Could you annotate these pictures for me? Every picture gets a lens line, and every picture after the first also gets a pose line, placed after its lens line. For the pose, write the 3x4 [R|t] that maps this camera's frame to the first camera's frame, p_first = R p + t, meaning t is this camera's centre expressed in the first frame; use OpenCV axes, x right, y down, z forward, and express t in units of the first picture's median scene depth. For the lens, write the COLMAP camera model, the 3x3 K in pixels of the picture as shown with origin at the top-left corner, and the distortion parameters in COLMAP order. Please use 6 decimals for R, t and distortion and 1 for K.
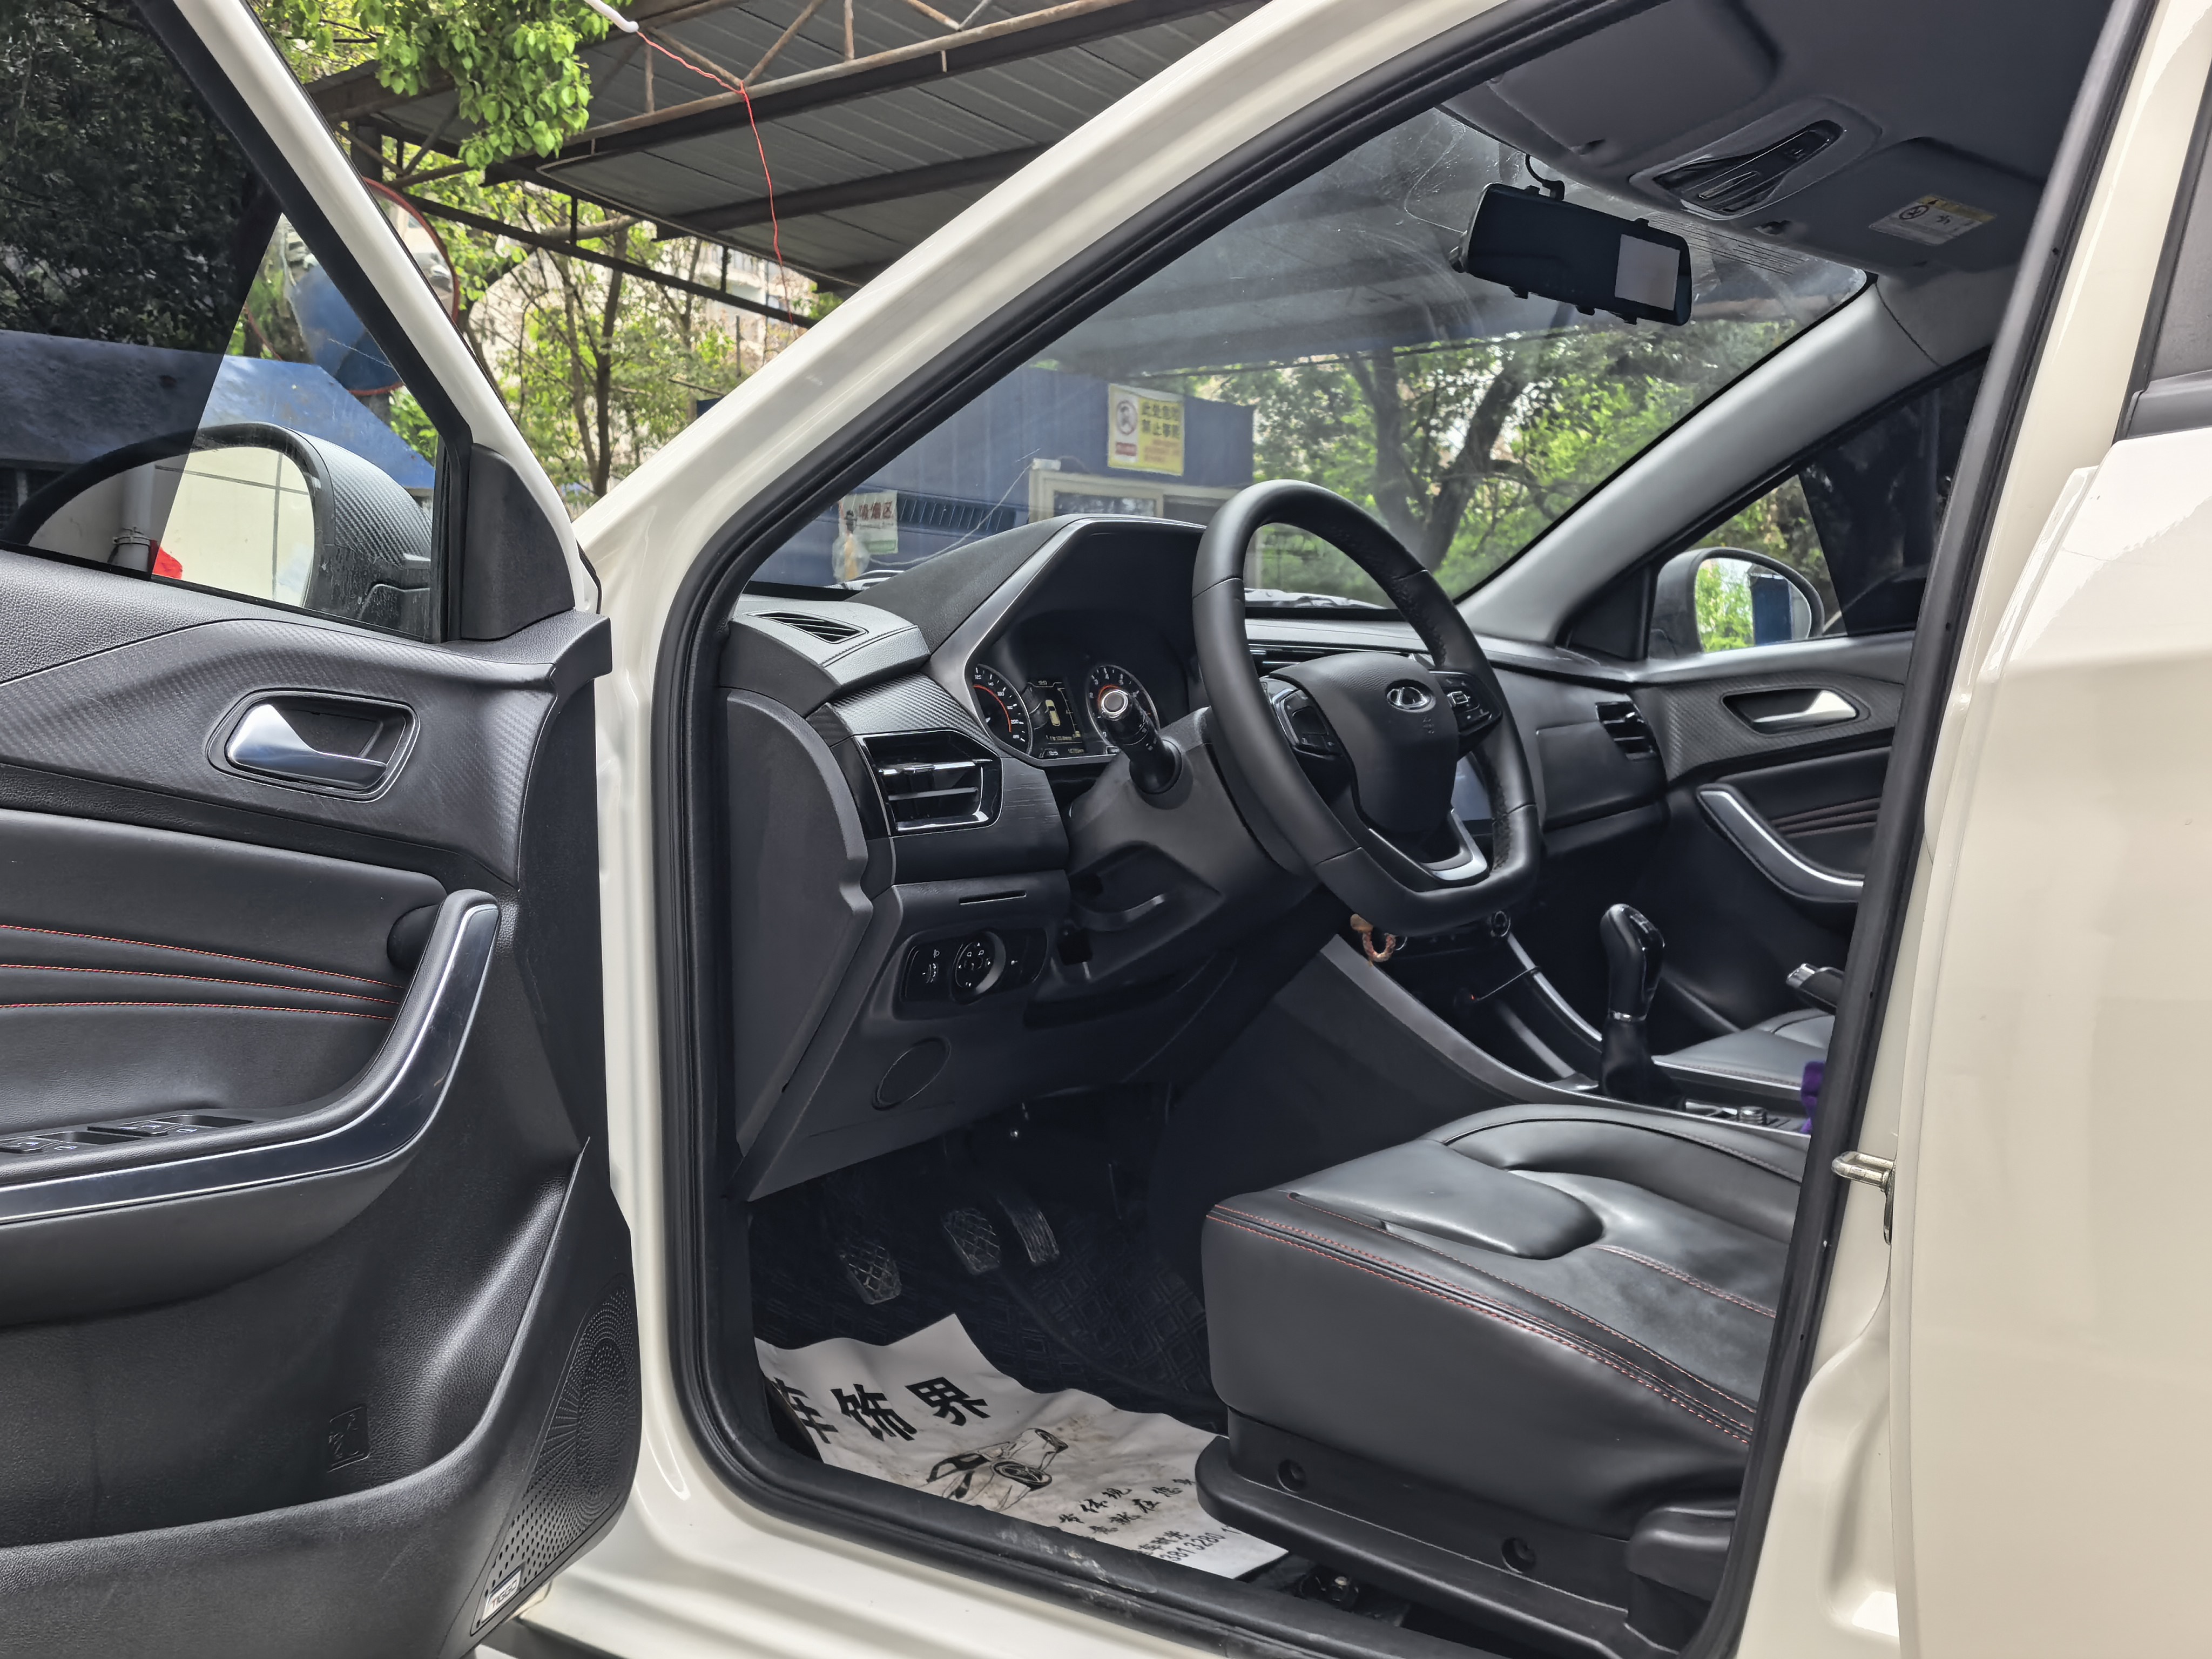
lens RADIAL K [[2109.8, 0, 1209.4], [0, 2109.8, 821.2], [0, 0, 1]] dist [0.107697, -0.200461]
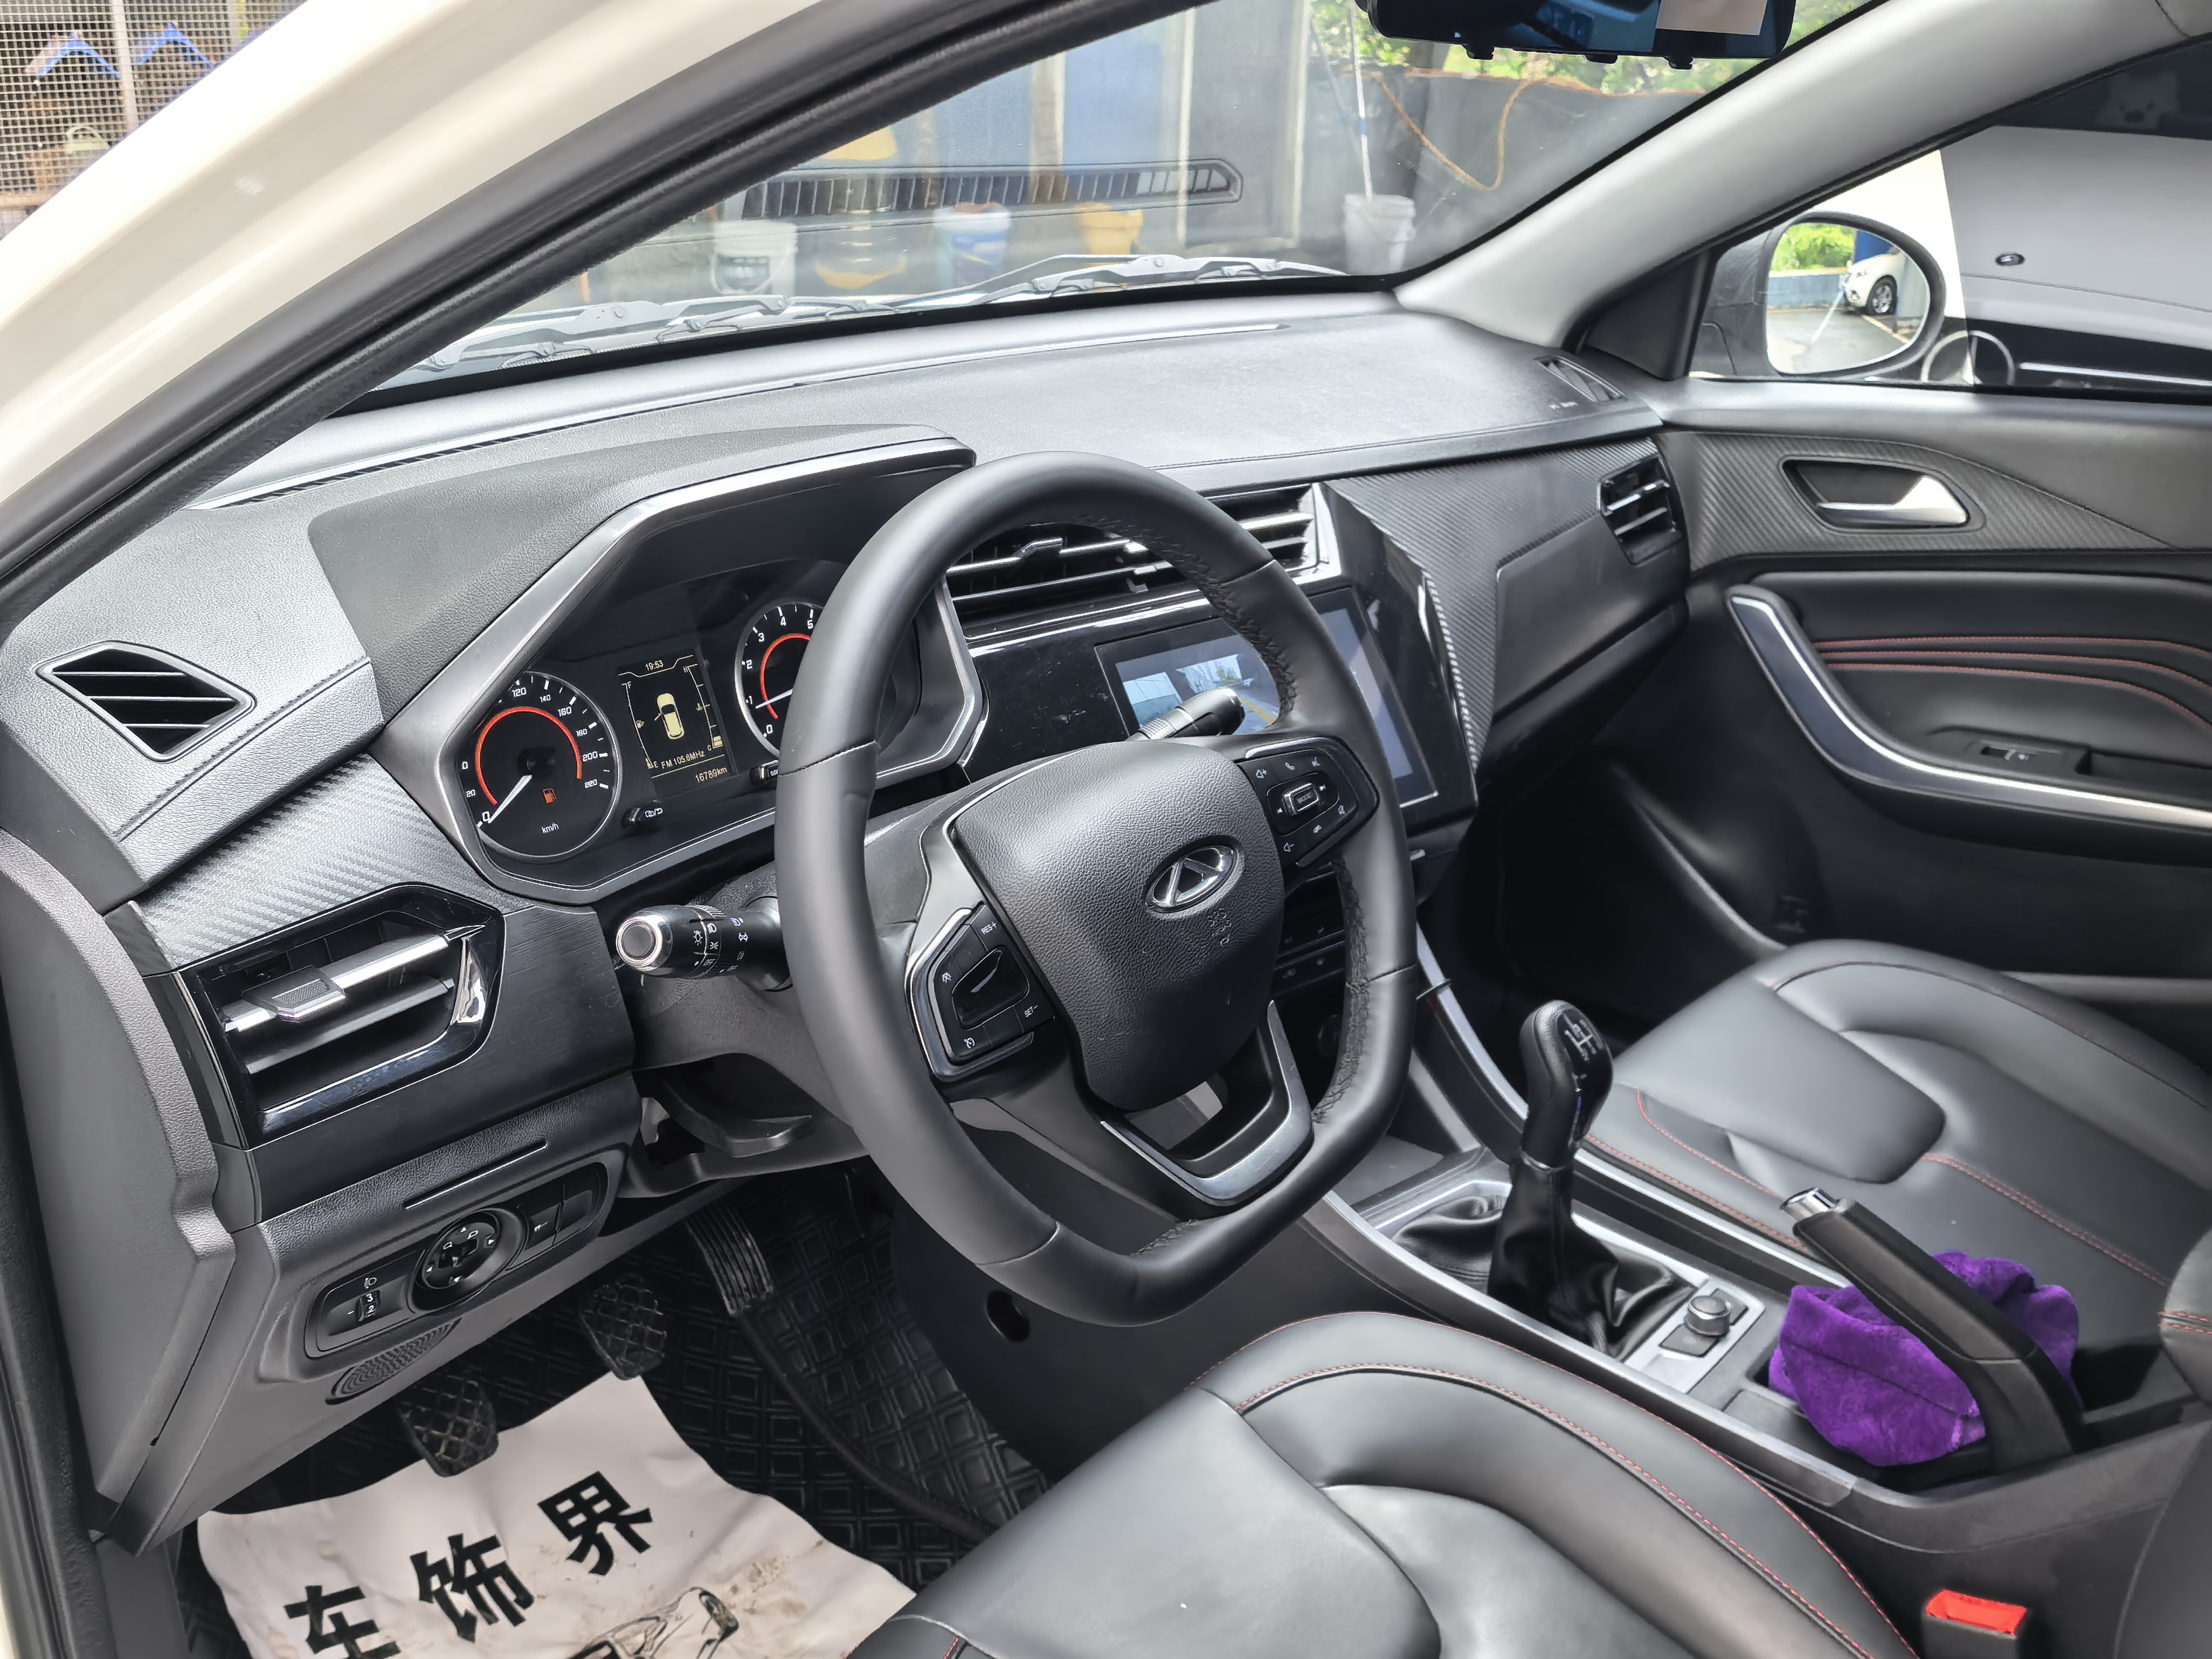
lens RADIAL K [[2109.8, 0, 1209.4], [0, 2109.8, 821.2], [0, 0, 1]] dist [0.107697, -0.200461]
pose [[0.998142, 0.059980, -0.010740, 0.087347], [-0.053377, 0.945682, 0.320682, -0.217069], [0.029392, -0.319513, 0.947126, 0.376956]]
